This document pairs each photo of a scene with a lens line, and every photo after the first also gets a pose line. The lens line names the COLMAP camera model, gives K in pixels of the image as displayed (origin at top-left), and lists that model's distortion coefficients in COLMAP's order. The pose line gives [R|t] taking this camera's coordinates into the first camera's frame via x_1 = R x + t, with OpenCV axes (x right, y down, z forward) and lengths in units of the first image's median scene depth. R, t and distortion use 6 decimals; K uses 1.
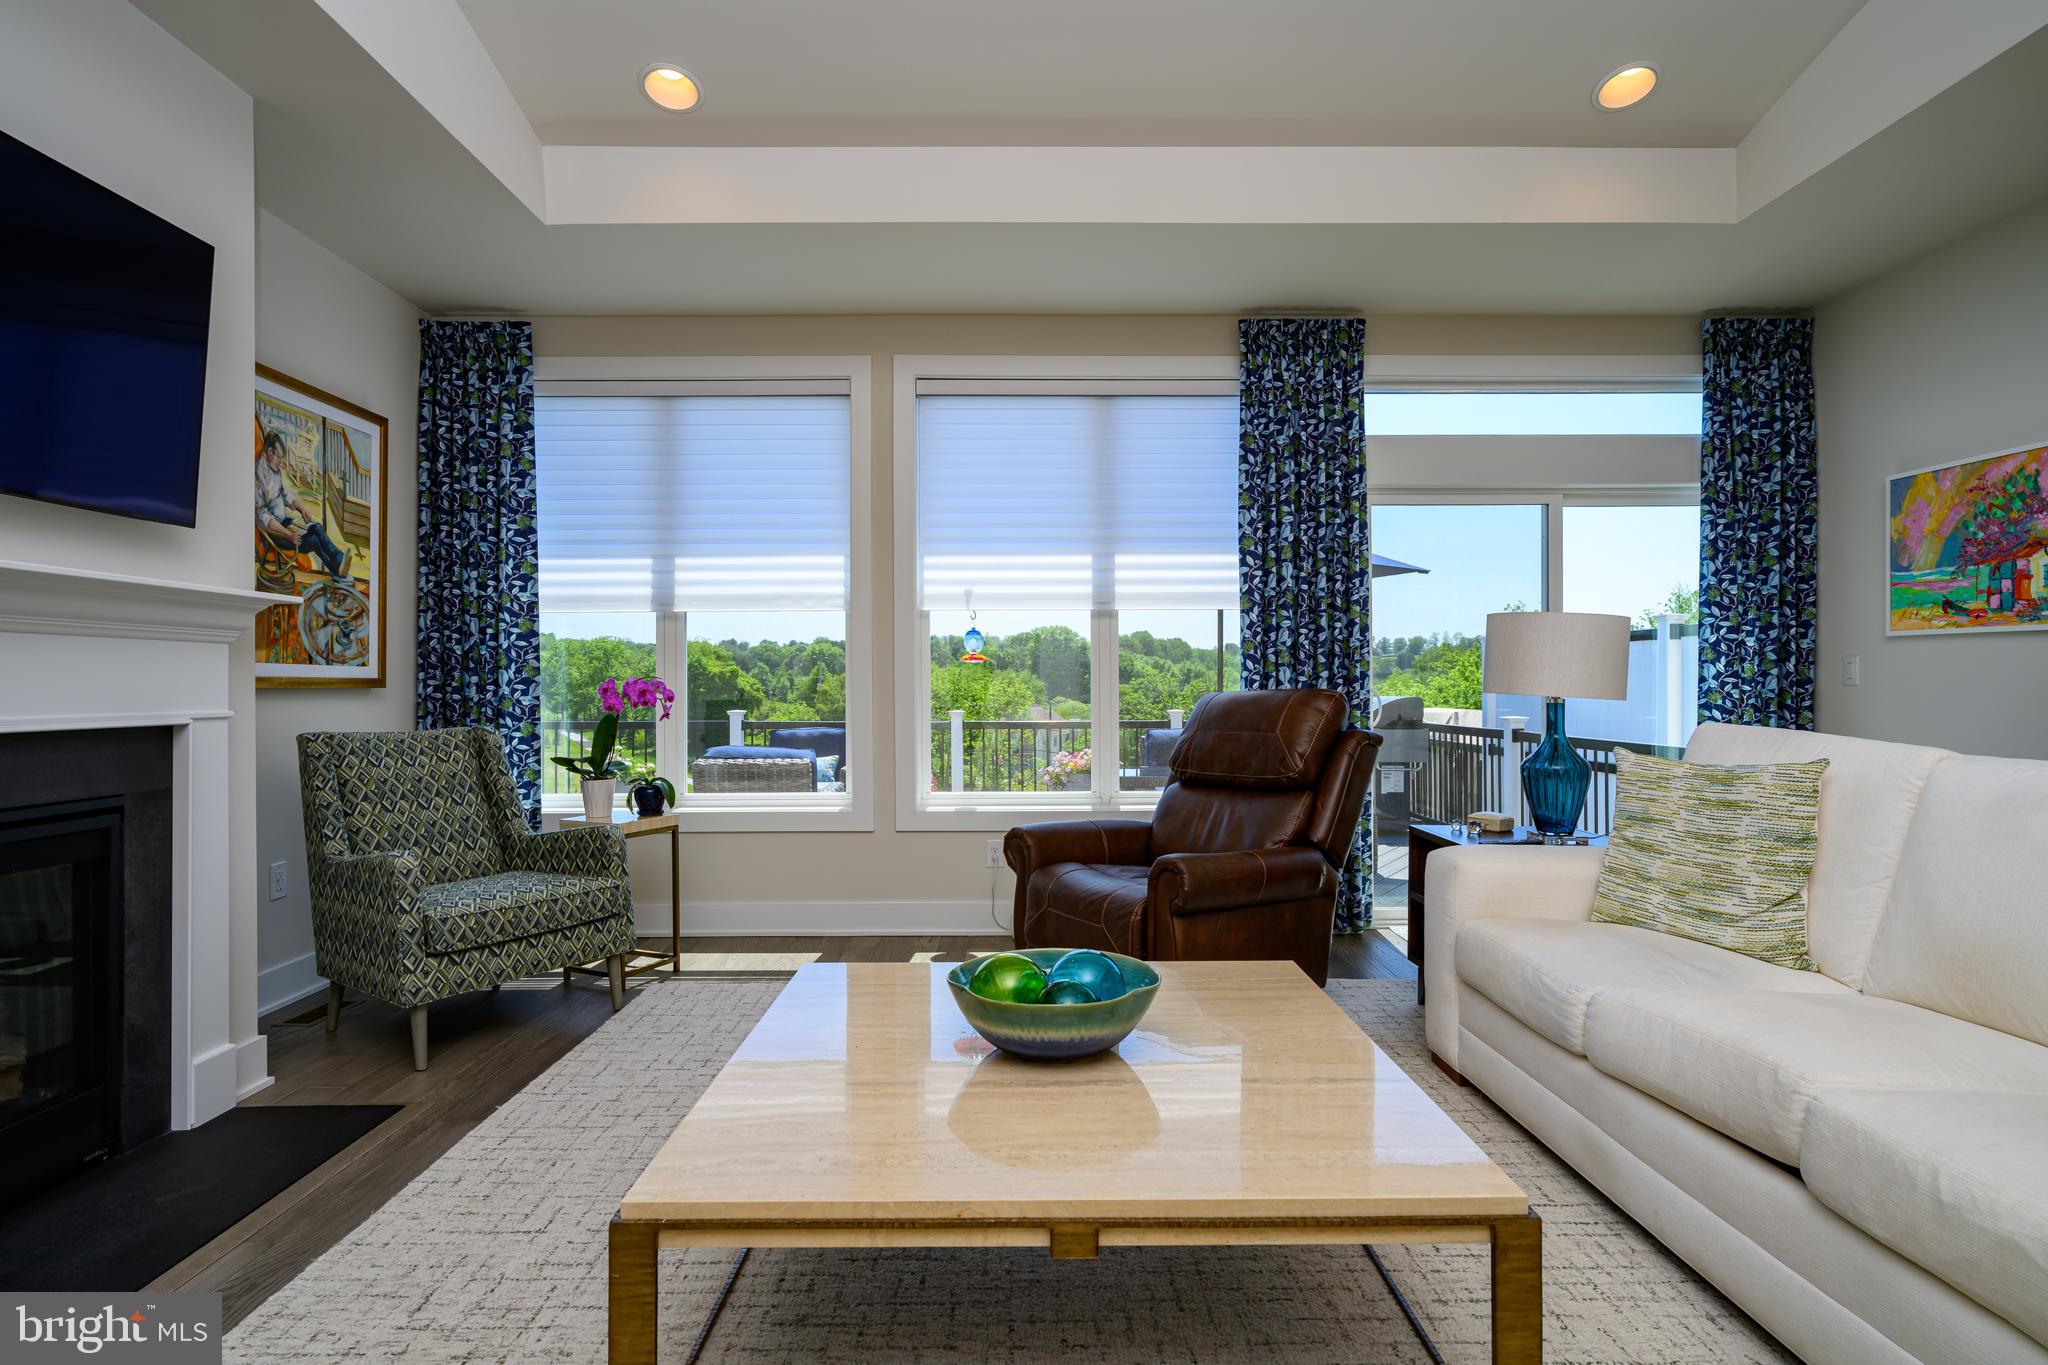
lens RADIAL K [[1081.4, 0, 1005.0], [0, 1081.4, 676.7], [0, 0, 1]] dist [-0.004286, 0.000351]
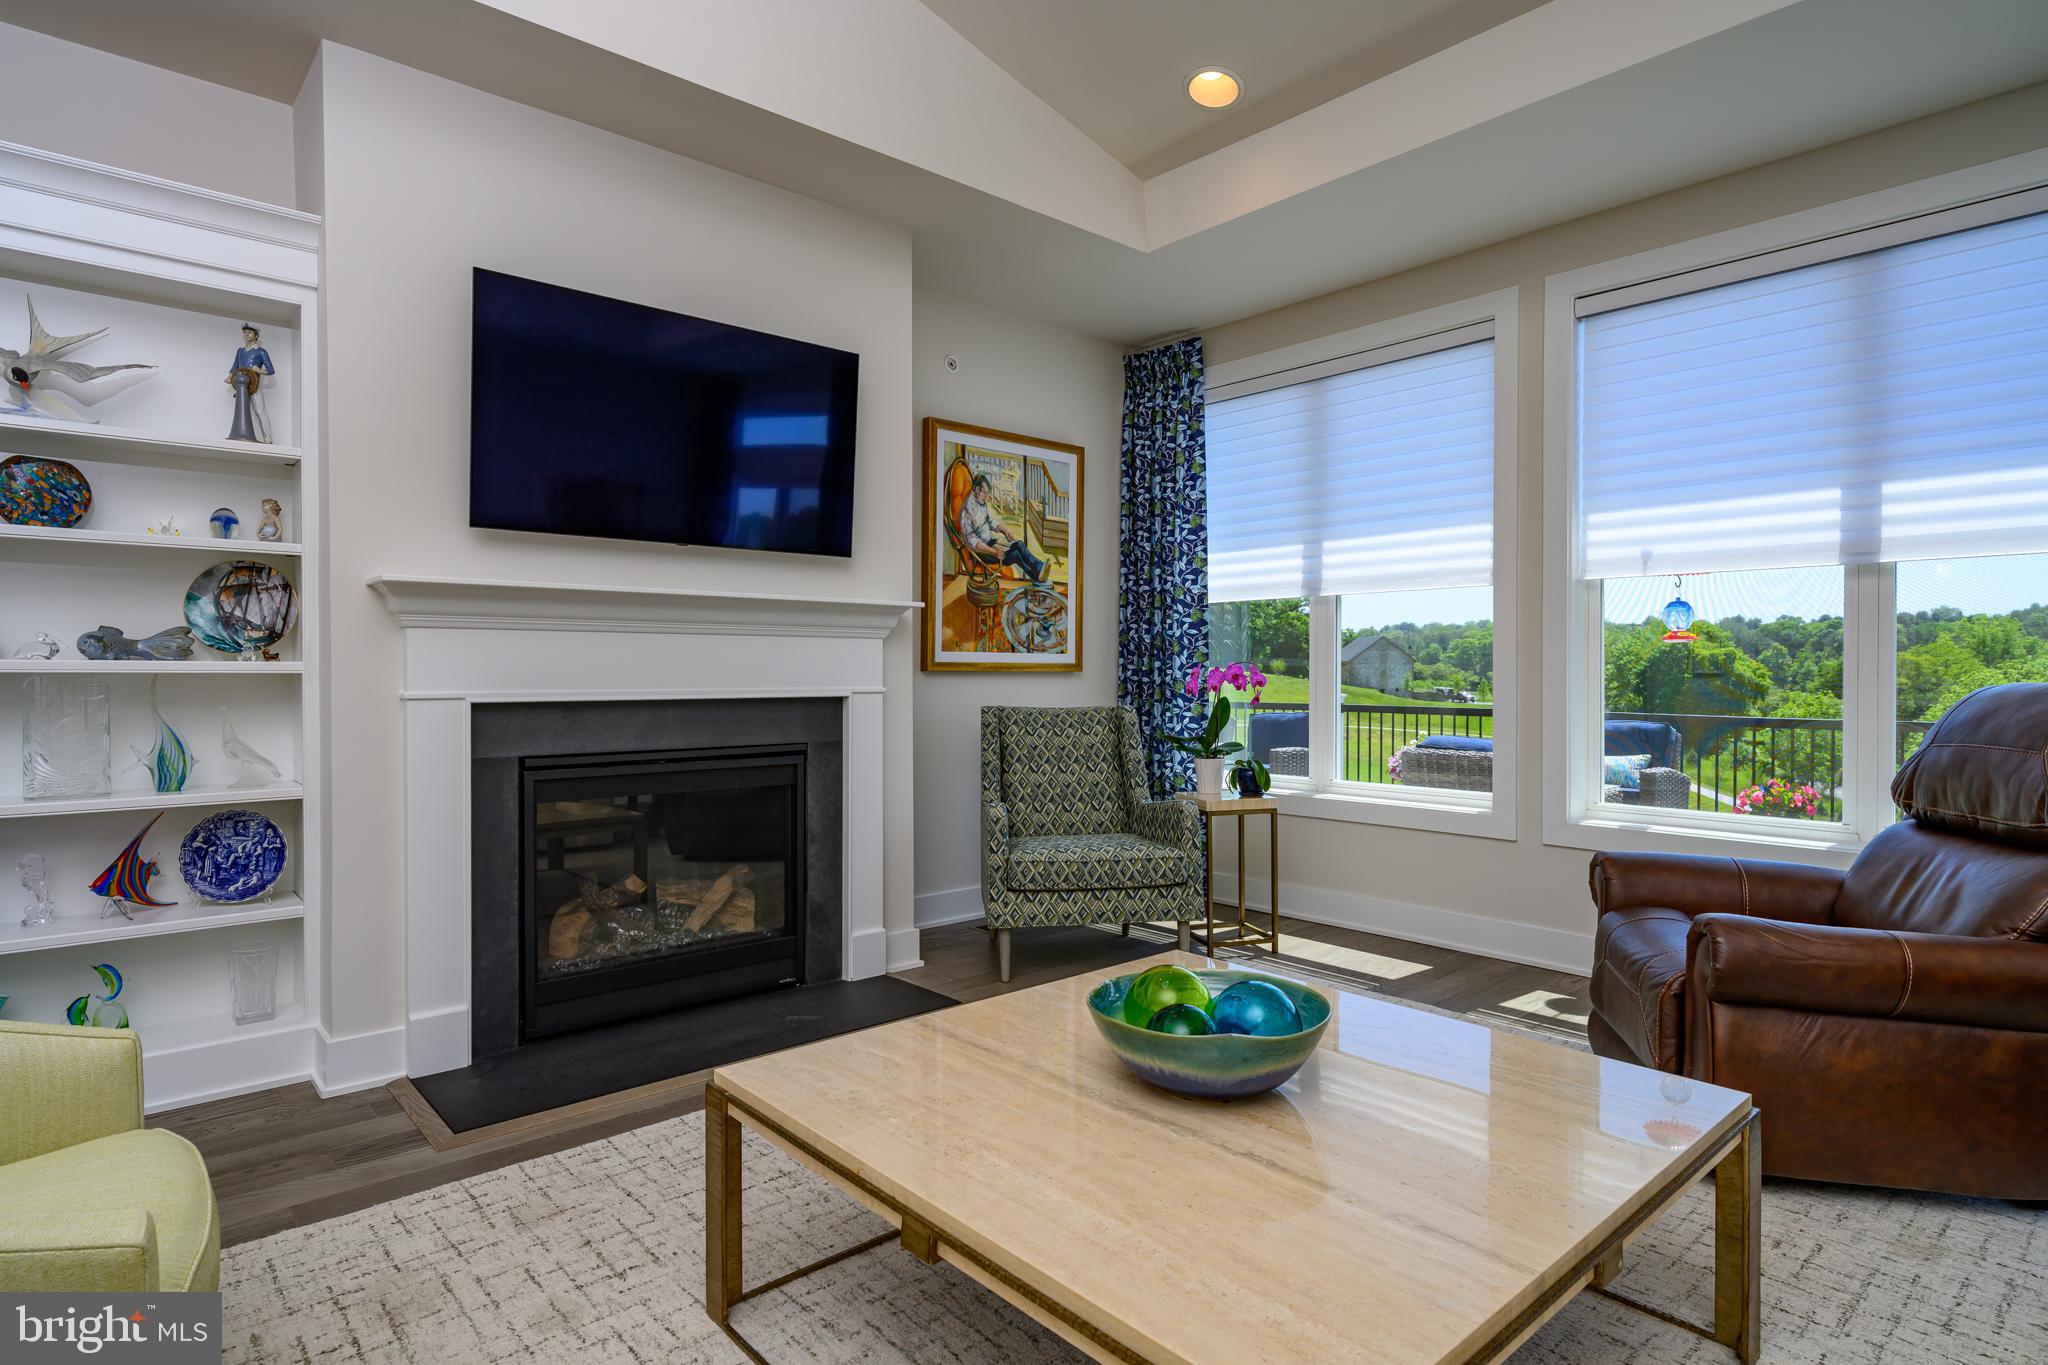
lens RADIAL K [[1081.4, 0, 996.7], [0, 1081.4, 680.1], [0, 0, 1]] dist [-0.004286, 0.000351]
pose [[0.652319, 0.010959, -0.757865, 0.283138], [0.002586, 0.999857, 0.016684, -0.000315], [0.757940, -0.012843, 0.652198, 0.140431]]
